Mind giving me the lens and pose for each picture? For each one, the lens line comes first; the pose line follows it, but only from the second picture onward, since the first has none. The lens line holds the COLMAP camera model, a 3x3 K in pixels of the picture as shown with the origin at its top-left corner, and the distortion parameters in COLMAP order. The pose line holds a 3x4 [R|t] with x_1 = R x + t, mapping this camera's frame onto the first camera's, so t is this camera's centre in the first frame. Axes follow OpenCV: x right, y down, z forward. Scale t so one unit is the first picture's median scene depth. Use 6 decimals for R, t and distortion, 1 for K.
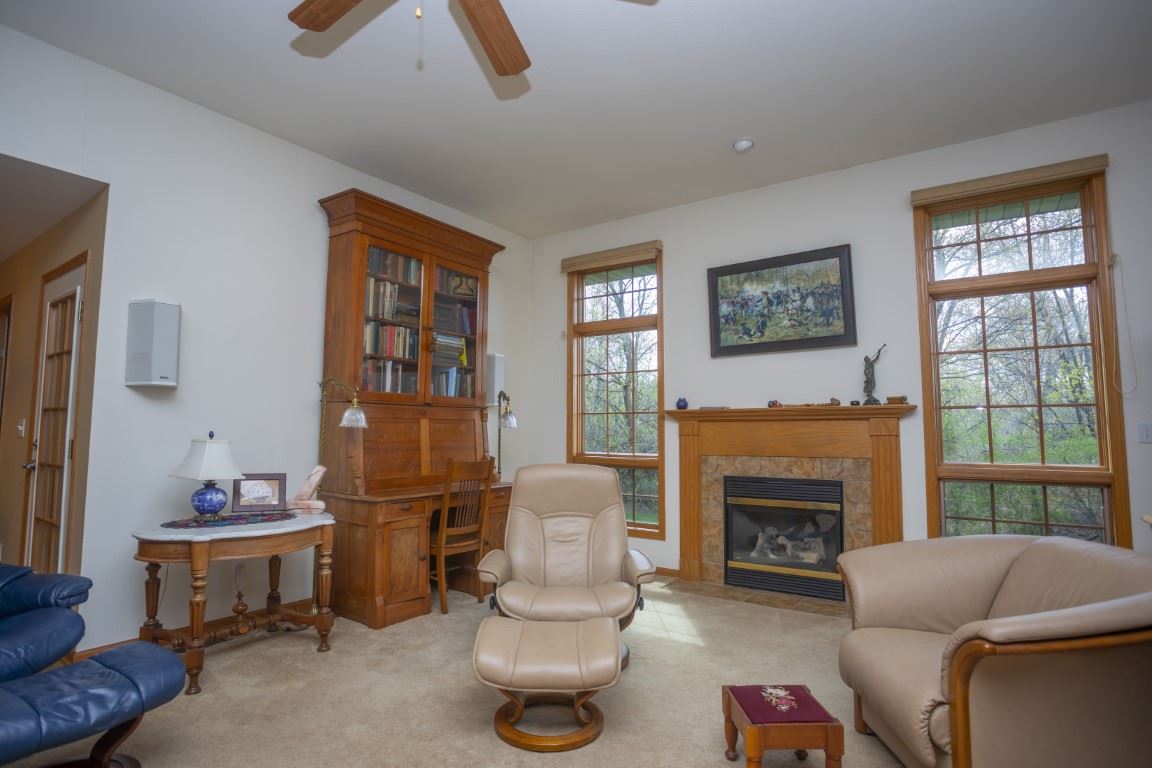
lens RADIAL K [[581.9, 0, 563.0], [0, 581.9, 381.5], [0, 0, 1]] dist [-0.083066, 0.037932]
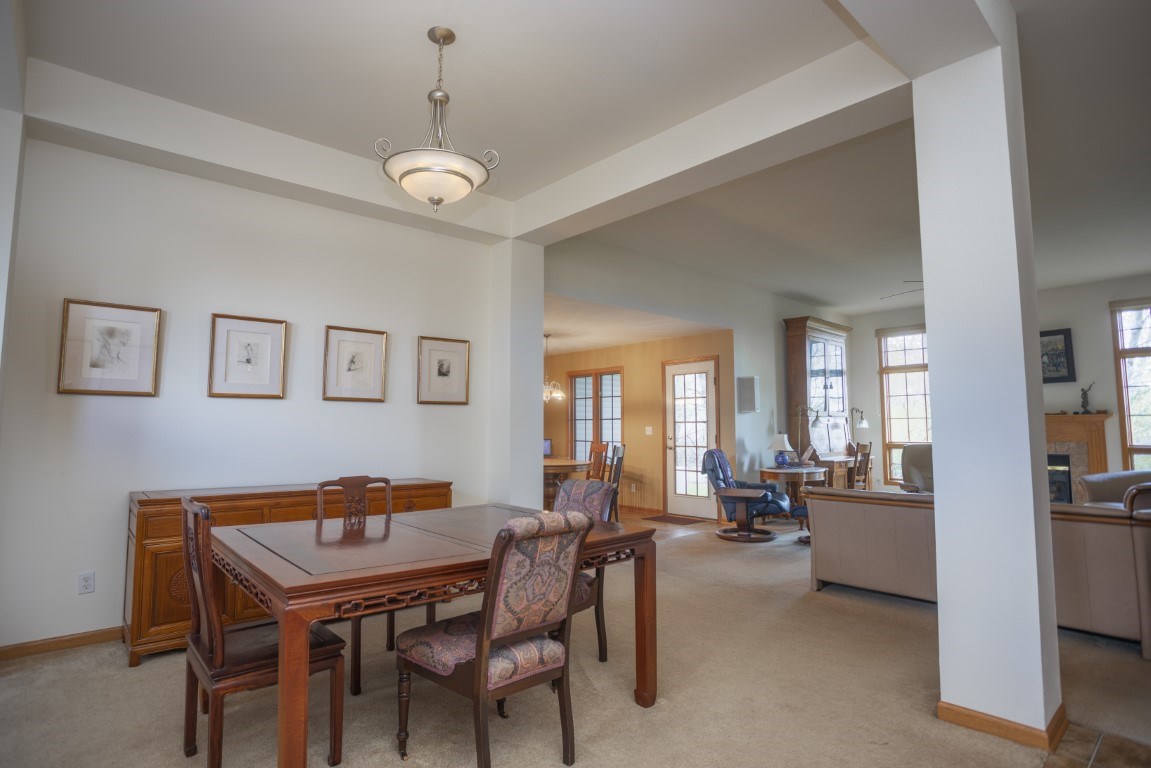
lens RADIAL K [[581.4, 0, 562.5], [0, 581.4, 381.5], [0, 0, 1]] dist [-0.083066, 0.037932]
pose [[0.968434, -0.019516, -0.248506, -0.643093], [0.017351, 0.999790, -0.010899, -0.072425], [0.248666, 0.006243, 0.968569, -1.150584]]
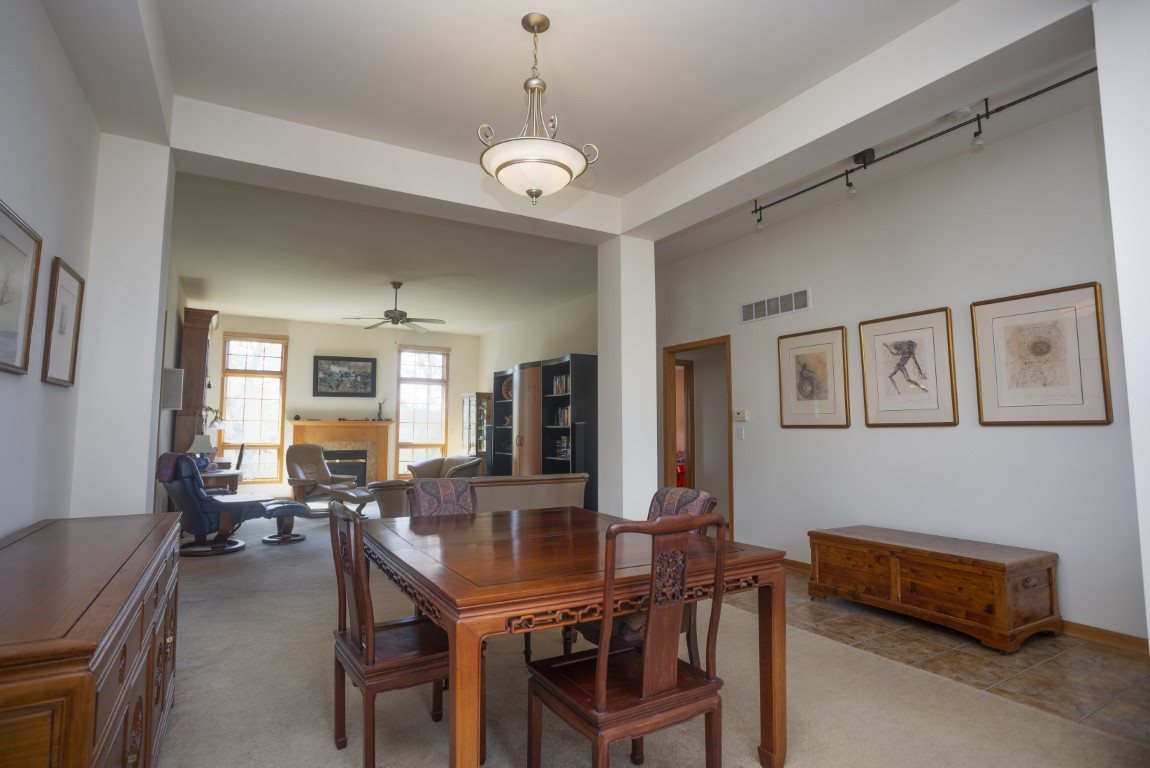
lens RADIAL K [[580.9, 0, 562.0], [0, 580.9, 381.5], [0, 0, 1]] dist [-0.083066, 0.037932]
pose [[0.436642, 0.078105, 0.896239, -1.412913], [-0.070441, 0.996134, -0.052493, -0.057050], [-0.896874, -0.040211, 0.440455, -0.877923]]
